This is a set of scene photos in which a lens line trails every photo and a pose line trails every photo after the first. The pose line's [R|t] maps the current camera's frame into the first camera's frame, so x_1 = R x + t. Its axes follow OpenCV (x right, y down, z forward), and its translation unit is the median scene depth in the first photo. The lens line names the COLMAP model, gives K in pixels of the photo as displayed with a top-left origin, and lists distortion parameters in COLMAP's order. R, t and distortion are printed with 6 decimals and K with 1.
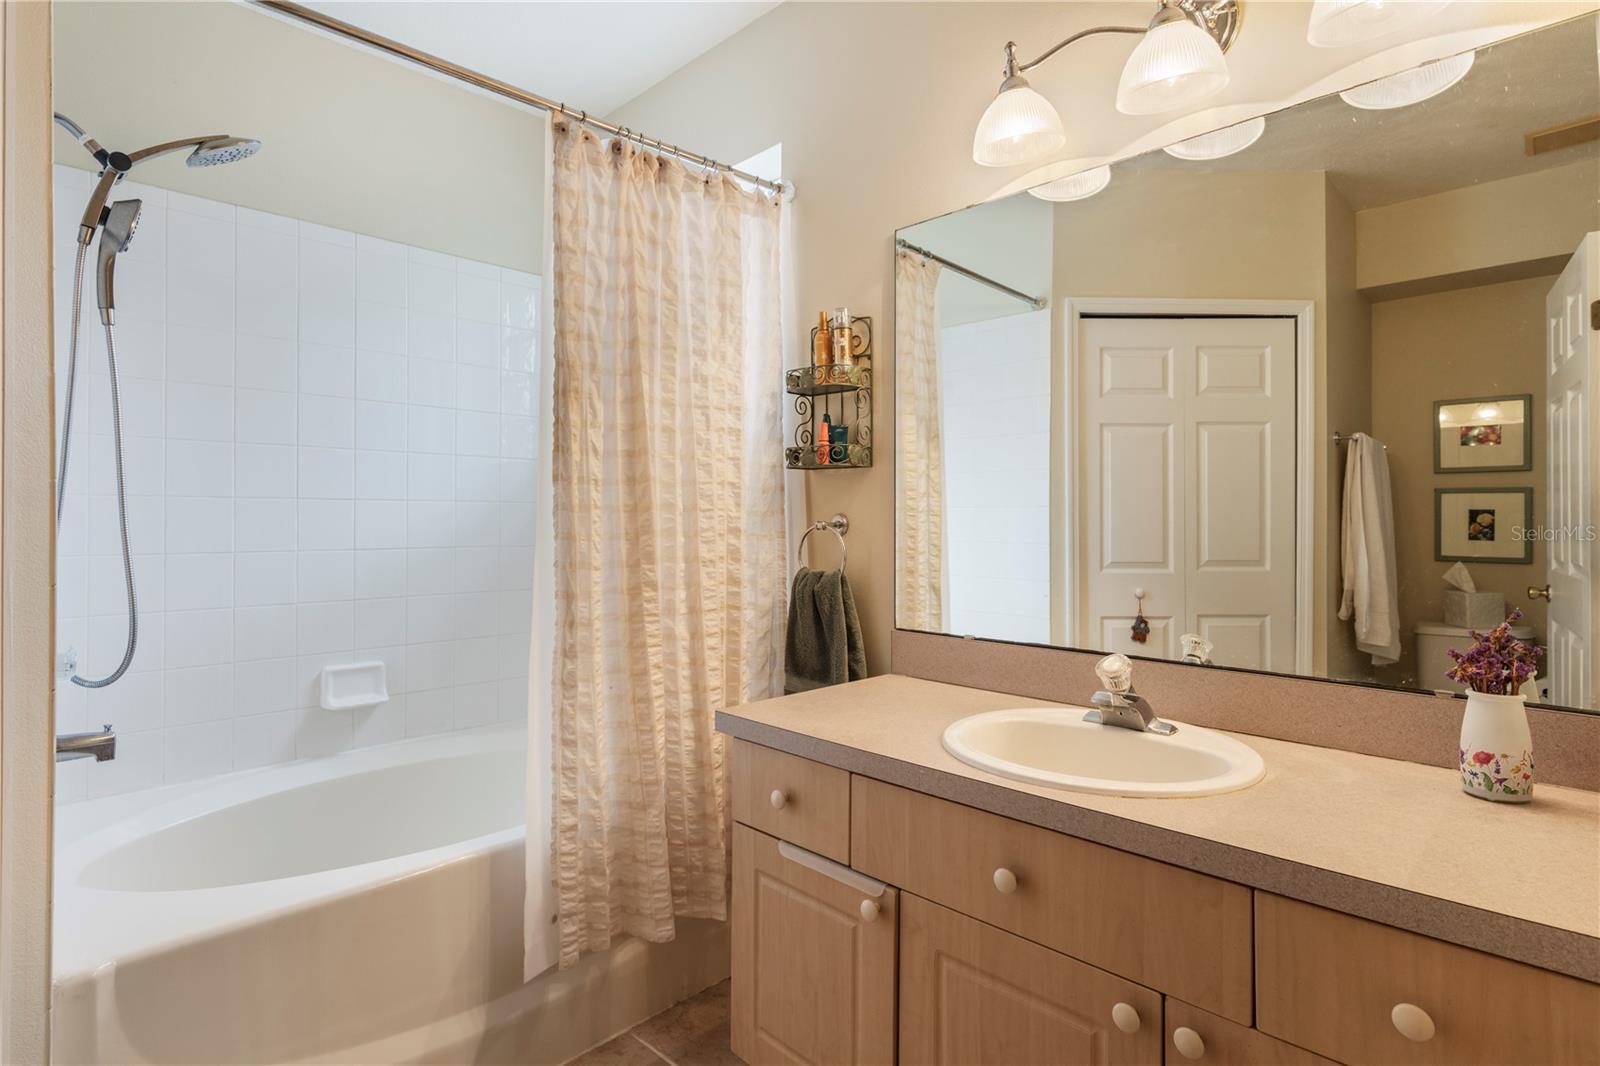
lens RADIAL K [[811.4, 0, 799.7], [0, 811.4, 519.1], [0, 0, 1]] dist [-0.005568, -0.000010]
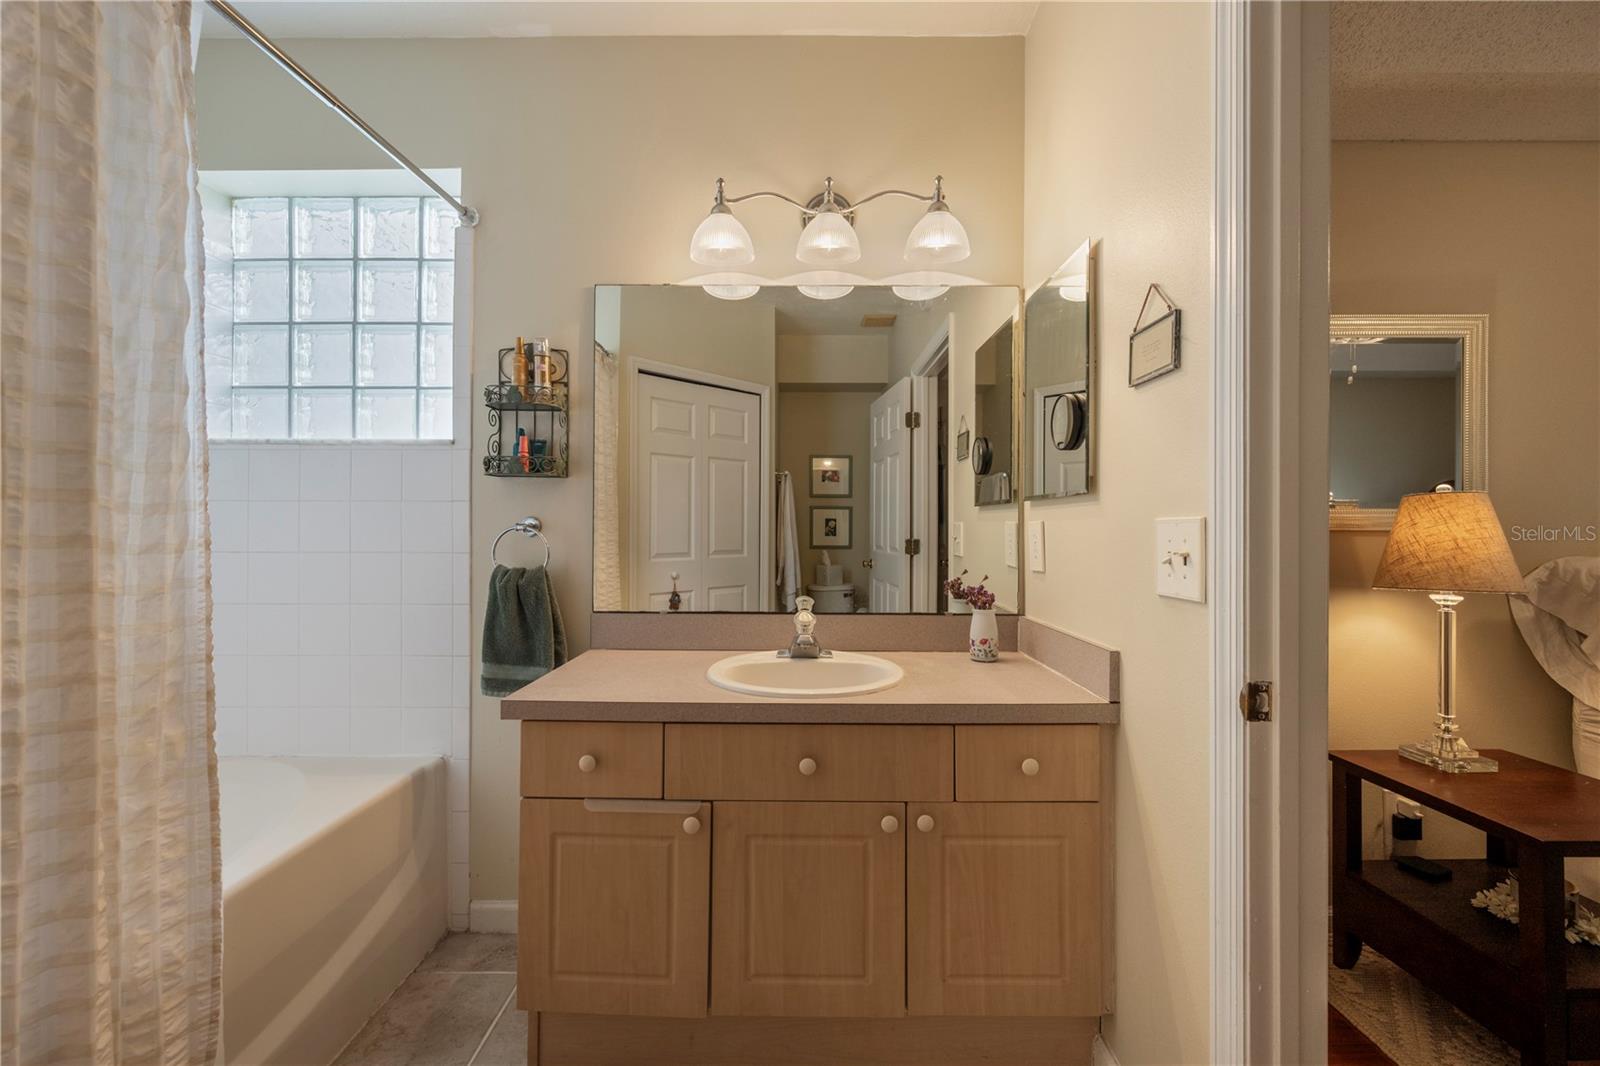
lens RADIAL K [[633.3, 0, 798.4], [0, 633.3, 524.3], [0, 0, 1]] dist [-0.000949, -0.000143]
pose [[0.712413, 0.003714, 0.701750, -0.318358], [-0.005702, 0.999984, 0.000495, 0.001474], [-0.701737, -0.004354, 0.712423, 0.103798]]
